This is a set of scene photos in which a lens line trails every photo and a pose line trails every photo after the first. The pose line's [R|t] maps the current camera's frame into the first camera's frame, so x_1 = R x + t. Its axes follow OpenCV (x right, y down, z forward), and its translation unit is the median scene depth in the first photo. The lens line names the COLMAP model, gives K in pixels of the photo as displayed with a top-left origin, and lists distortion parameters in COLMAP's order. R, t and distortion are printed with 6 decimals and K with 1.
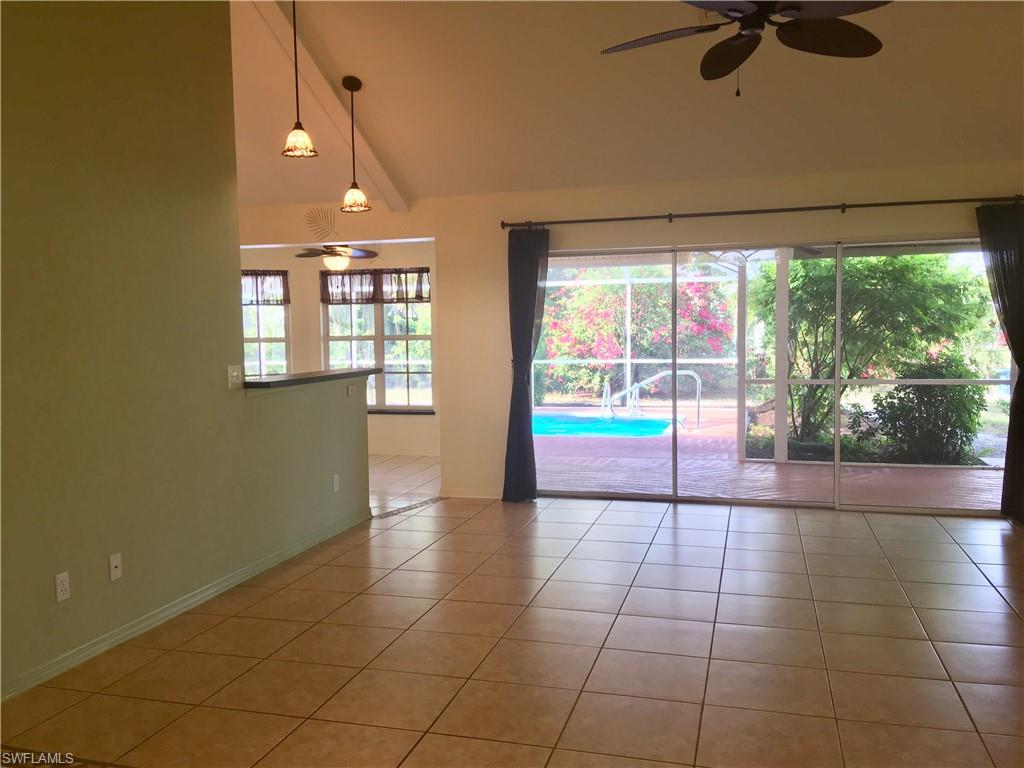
lens RADIAL K [[864.7, 0, 512.1], [0, 864.7, 387.6], [0, 0, 1]] dist [0.116932, -0.175726]
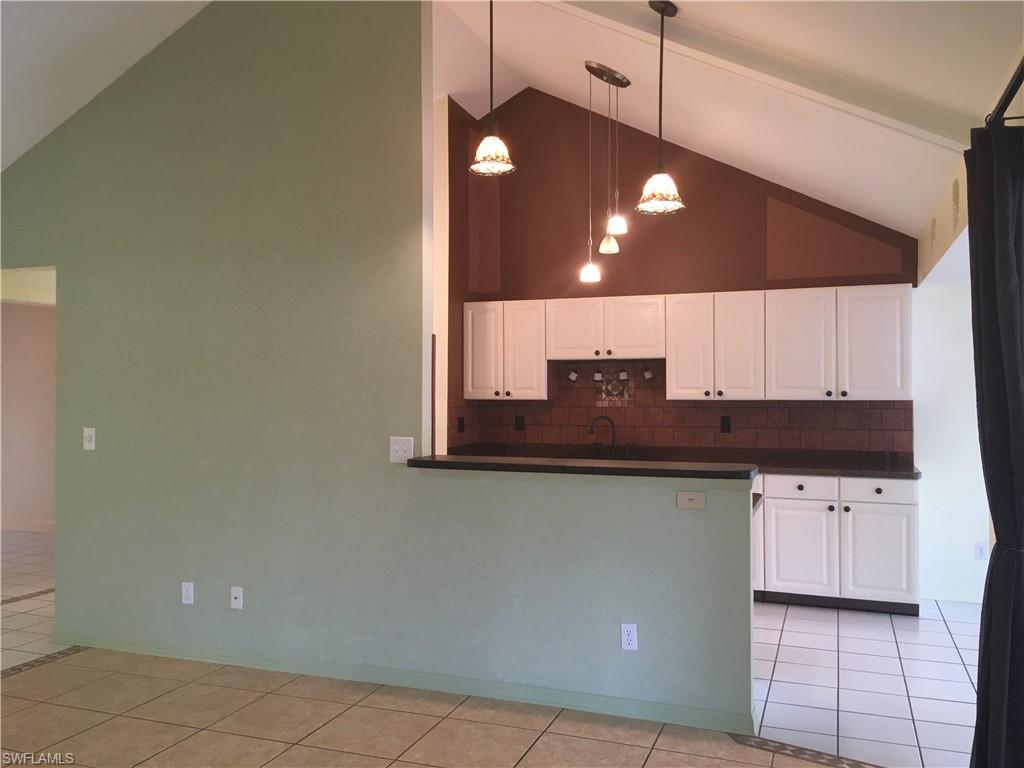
lens RADIAL K [[864.7, 0, 512.1], [0, 864.7, 387.6], [0, 0, 1]] dist [0.116932, -0.175726]
pose [[-0.083046, 0.017540, -0.996391, 0.497695], [-0.067177, 0.997472, 0.023158, -0.093148], [0.994279, 0.068858, -0.081658, 1.064781]]
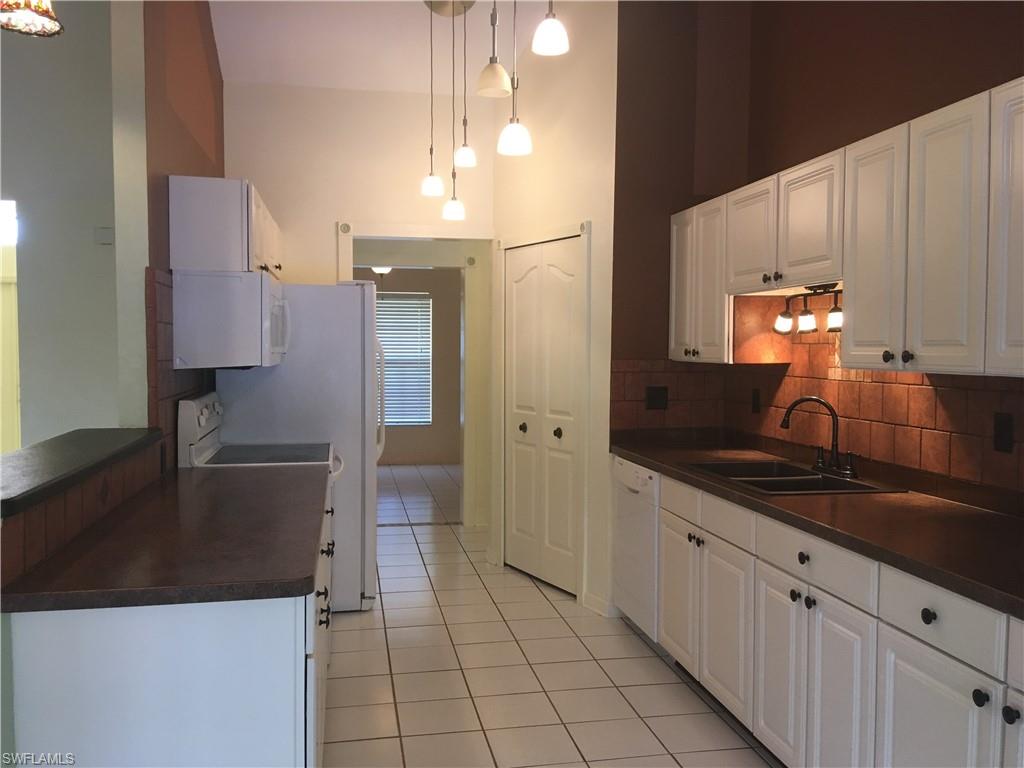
lens RADIAL K [[864.7, 0, 512.1], [0, 864.7, 387.6], [0, 0, 1]] dist [0.116932, -0.175726]
pose [[-0.891259, 0.036170, -0.452050, -0.255213], [-0.021086, 0.992431, 0.120980, -0.115617], [0.453004, 0.117356, -0.883750, 1.589804]]
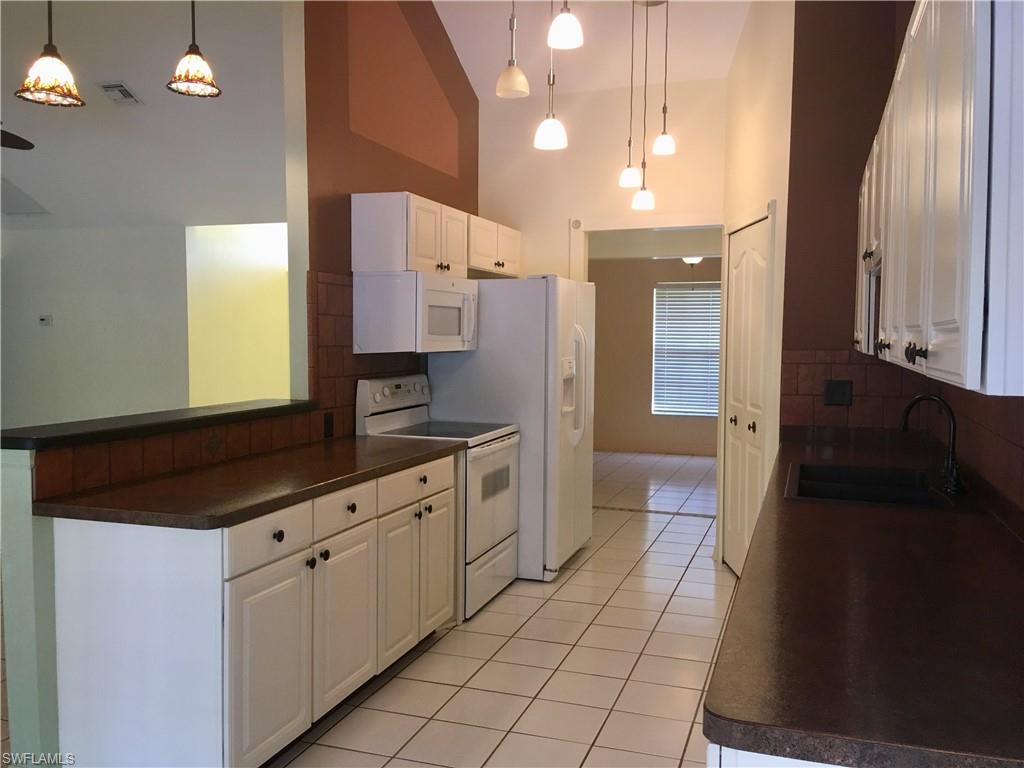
lens RADIAL K [[864.7, 0, 512.1], [0, 864.7, 387.6], [0, 0, 1]] dist [0.116932, -0.175726]
pose [[-0.998622, 0.009446, 0.051621, -0.526780], [0.016197, 0.991121, 0.131976, -0.116026], [-0.049916, 0.132630, -0.989908, 1.677375]]
